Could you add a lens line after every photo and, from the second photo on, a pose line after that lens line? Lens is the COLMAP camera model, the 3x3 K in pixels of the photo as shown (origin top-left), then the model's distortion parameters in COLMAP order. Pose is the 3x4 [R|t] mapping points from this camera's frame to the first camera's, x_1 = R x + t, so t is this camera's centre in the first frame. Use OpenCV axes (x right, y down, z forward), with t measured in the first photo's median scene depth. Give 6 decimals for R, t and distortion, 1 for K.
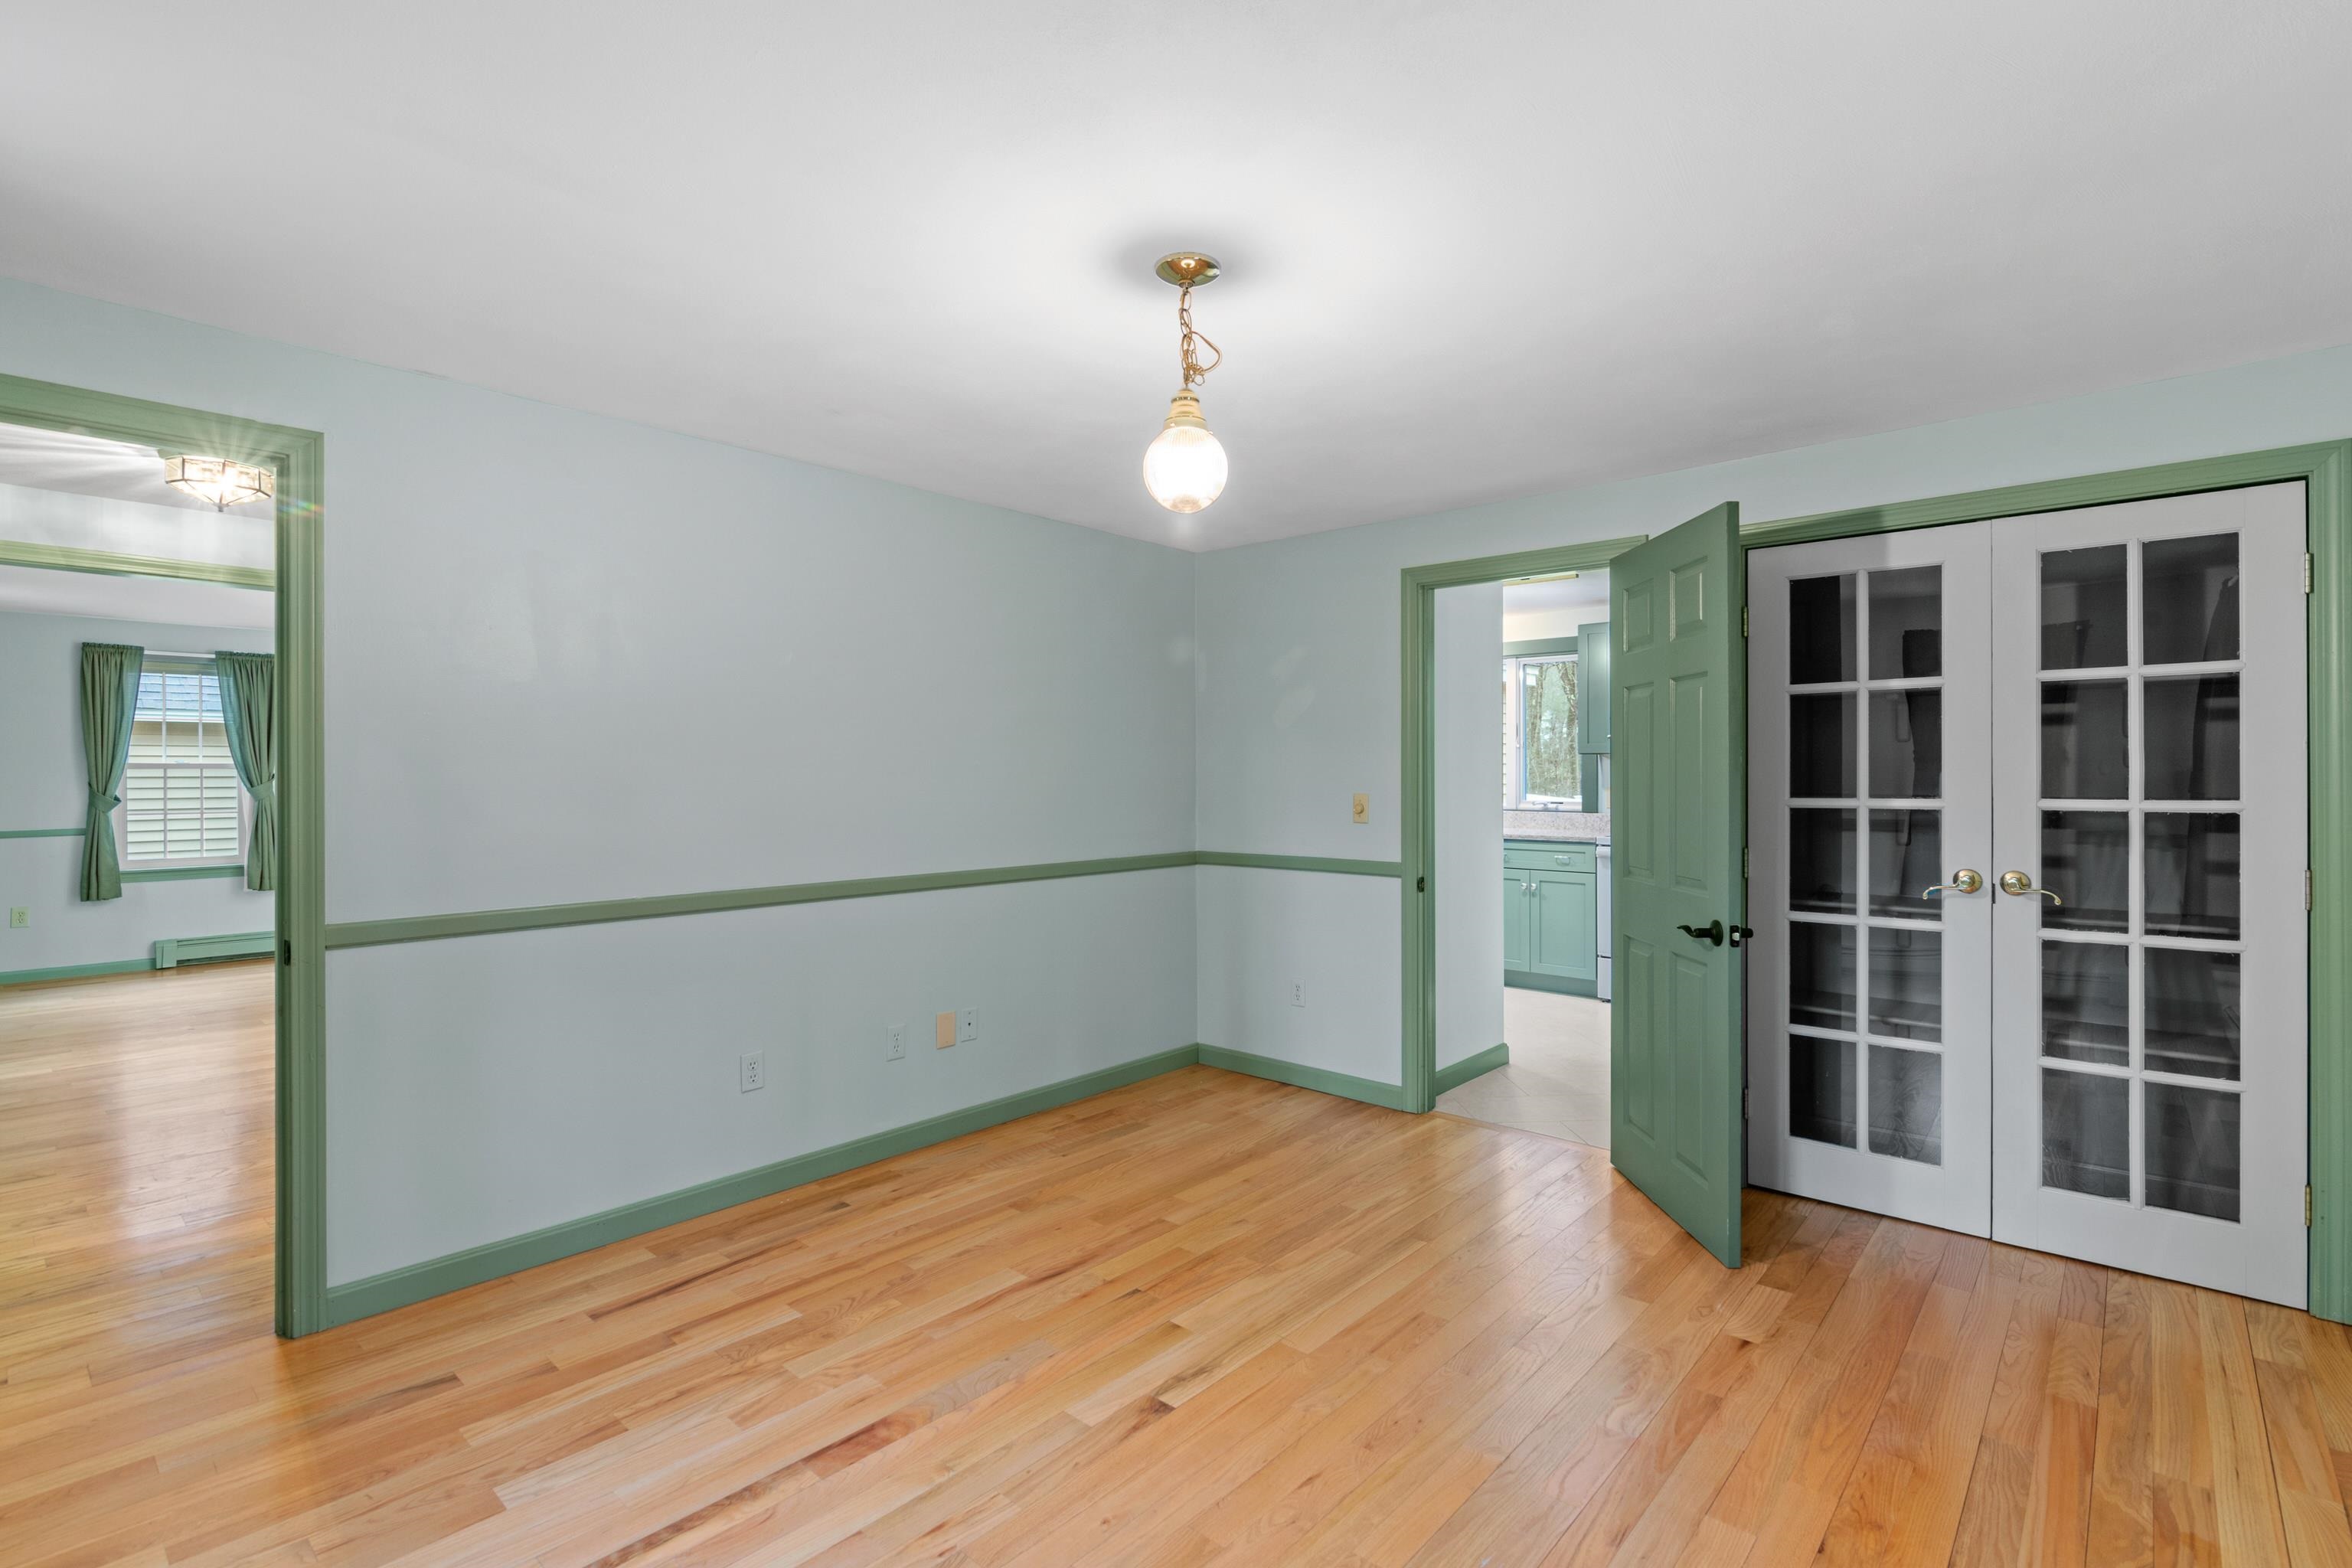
lens RADIAL K [[1081.8, 0, 1181.4], [0, 1081.8, 769.7], [0, 0, 1]] dist [-0.002088, -0.000594]
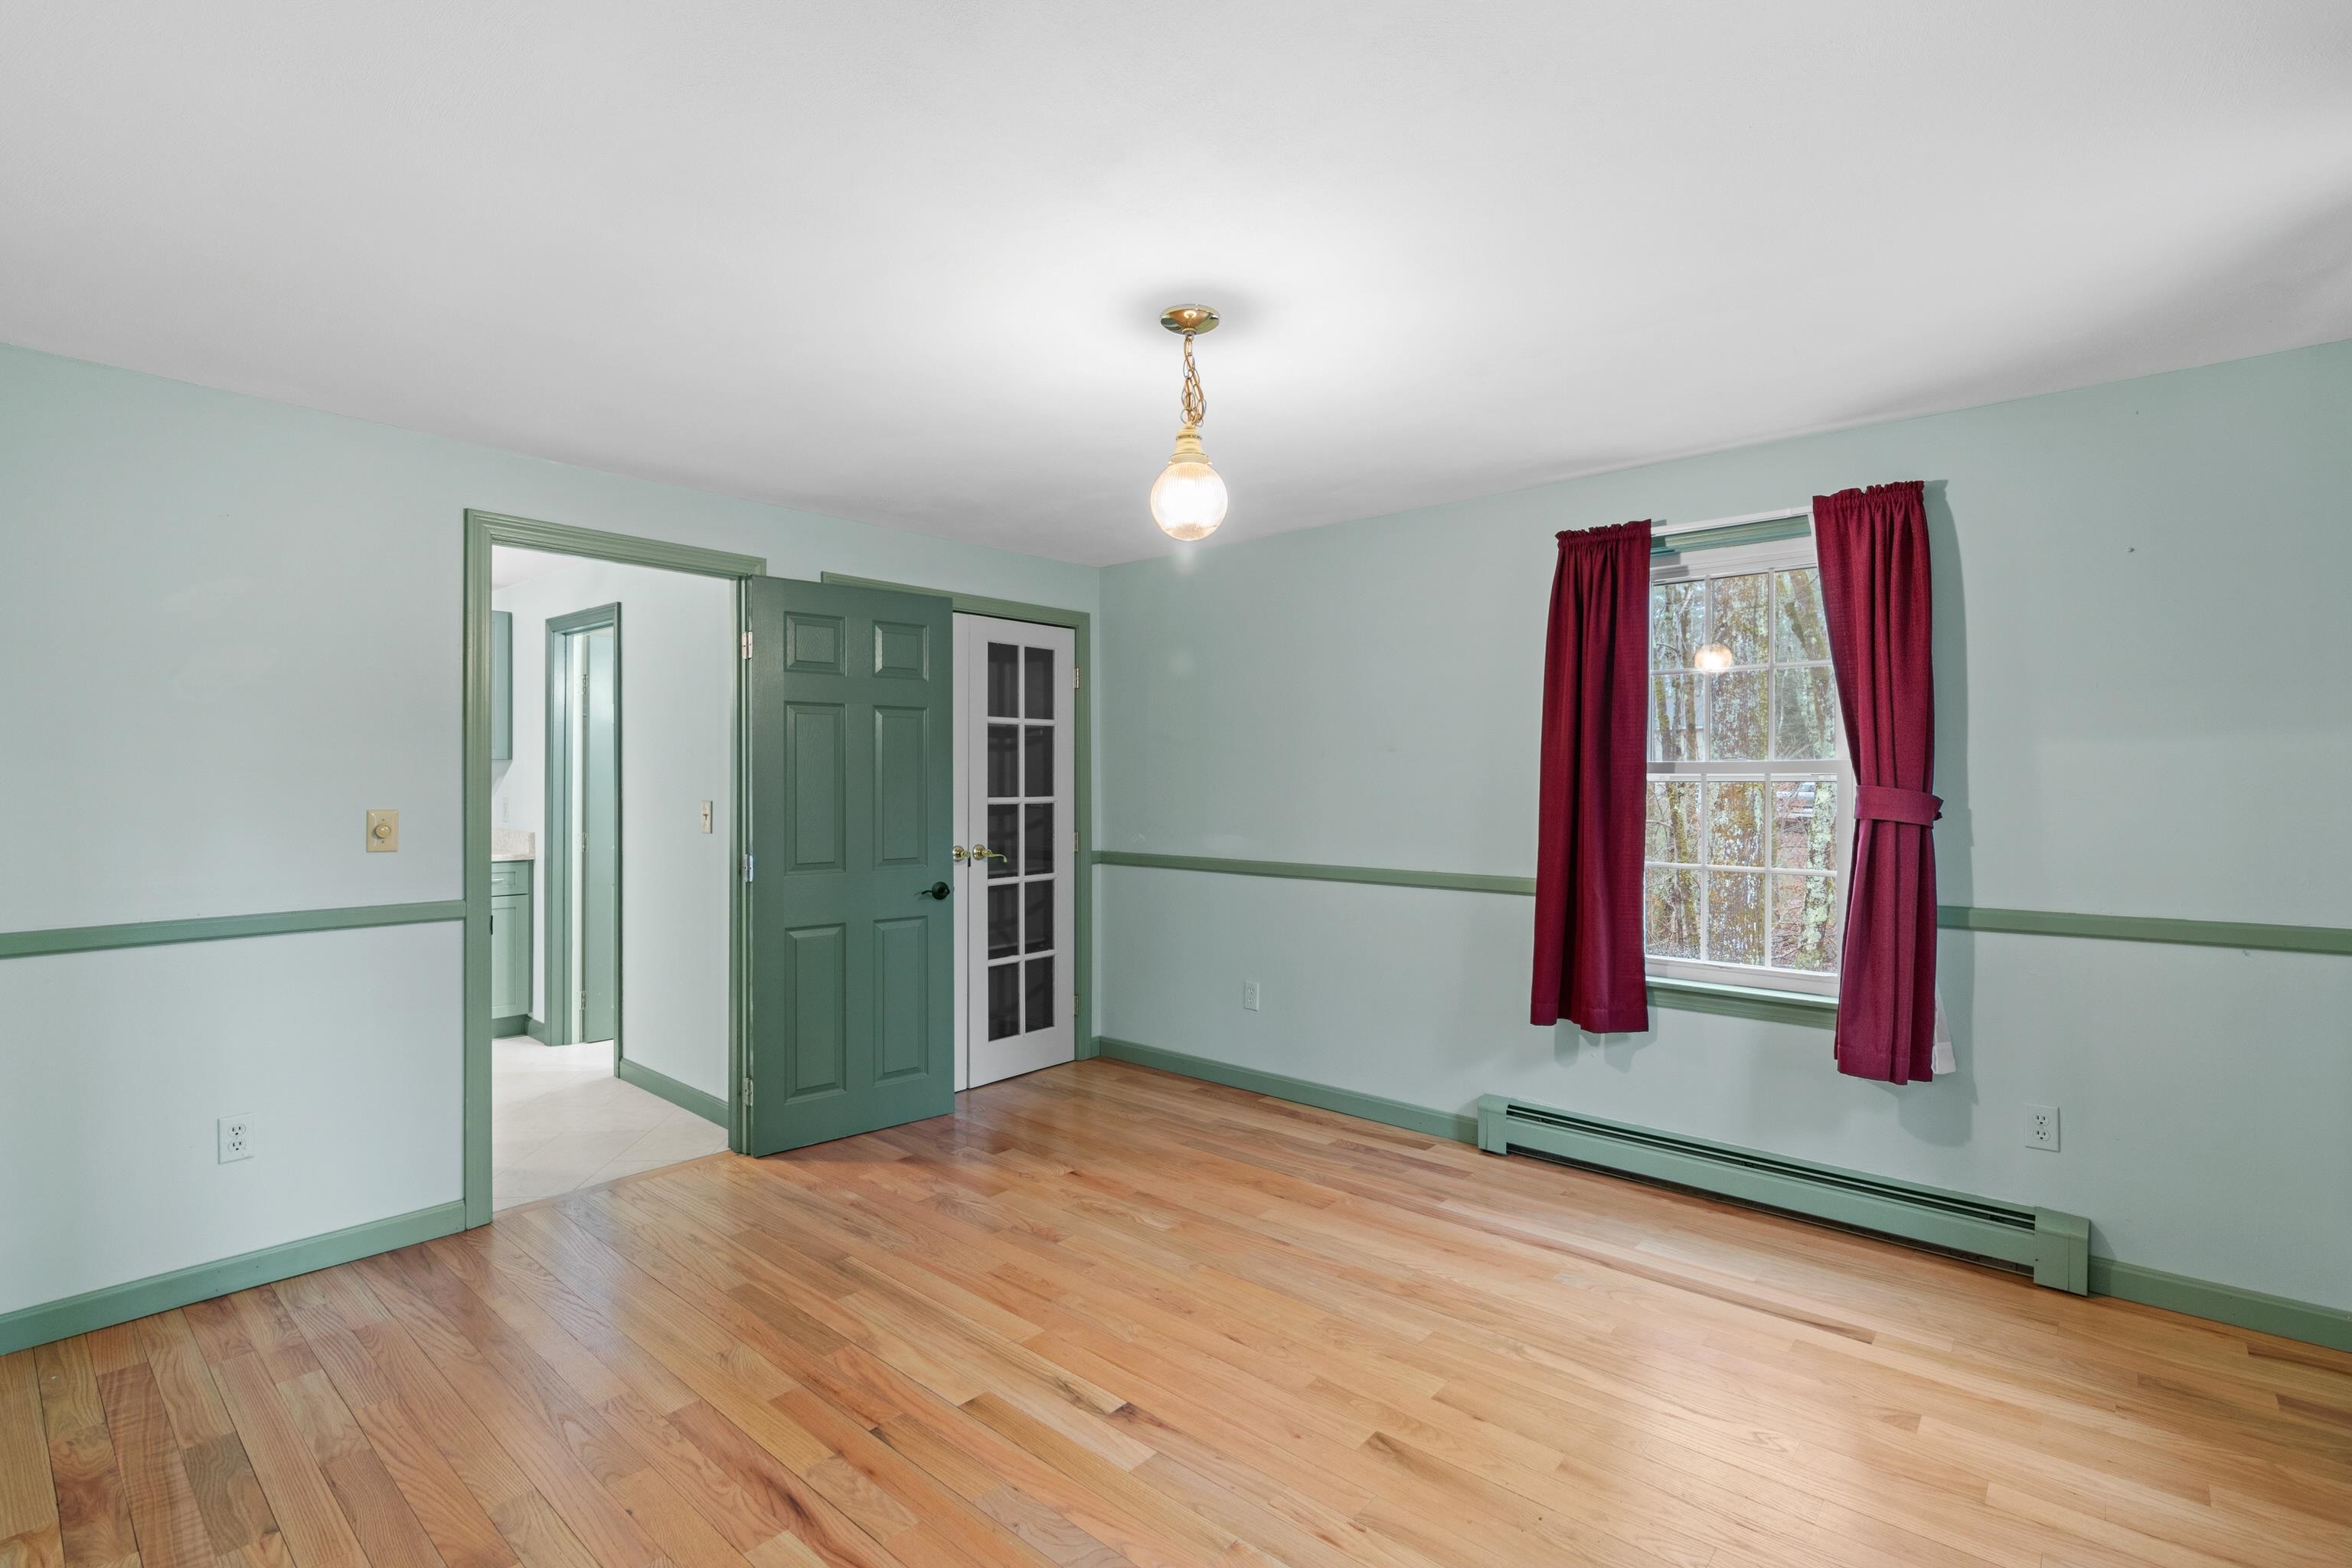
lens RADIAL K [[1081.8, 0, 1166.1], [0, 1081.8, 791.6], [0, 0, 1]] dist [-0.002088, -0.000594]
pose [[-0.001896, -0.007905, 0.999967, -0.797251], [-0.002235, 0.999966, 0.007901, 0.005386], [-0.999996, -0.002220, -0.001914, 0.756065]]
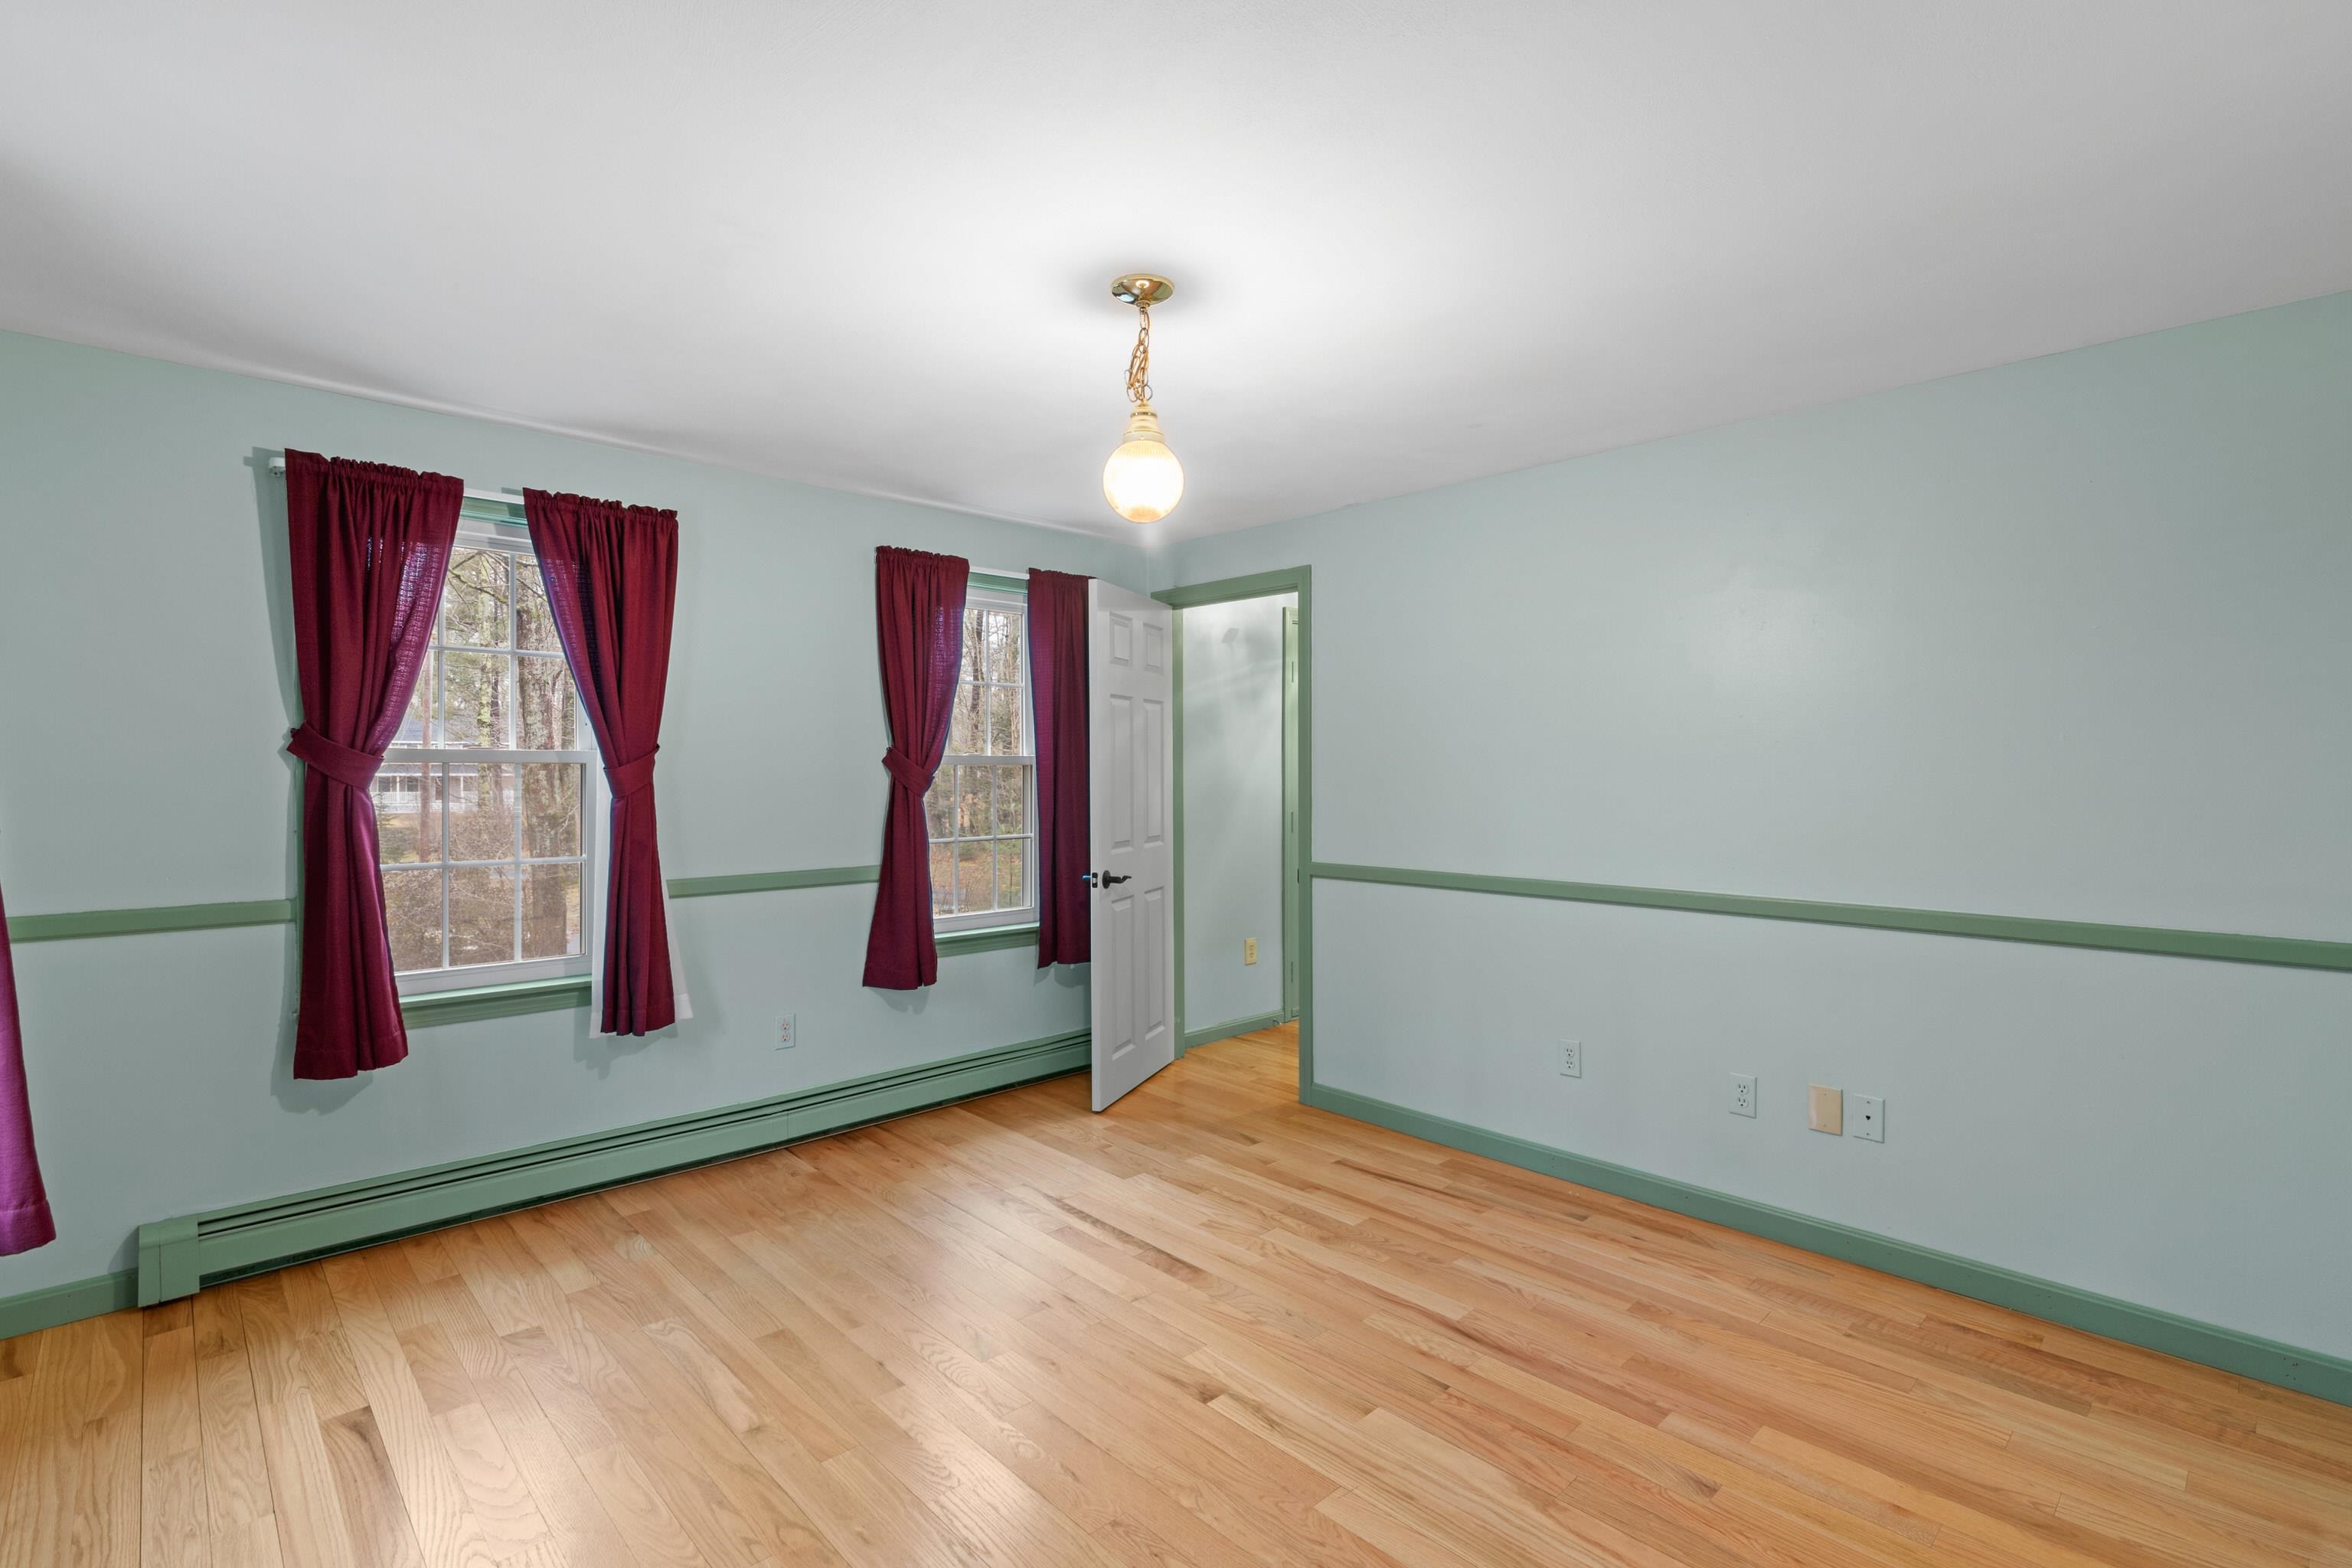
lens RADIAL K [[1081.8, 0, 1176.0], [0, 1081.8, 773.9], [0, 0, 1]] dist [-0.002088, -0.000594]
pose [[-0.078370, 0.006229, -0.996905, 0.776273], [0.001505, 0.999980, 0.006130, -0.000249], [0.996923, -0.001020, -0.078378, 0.822001]]
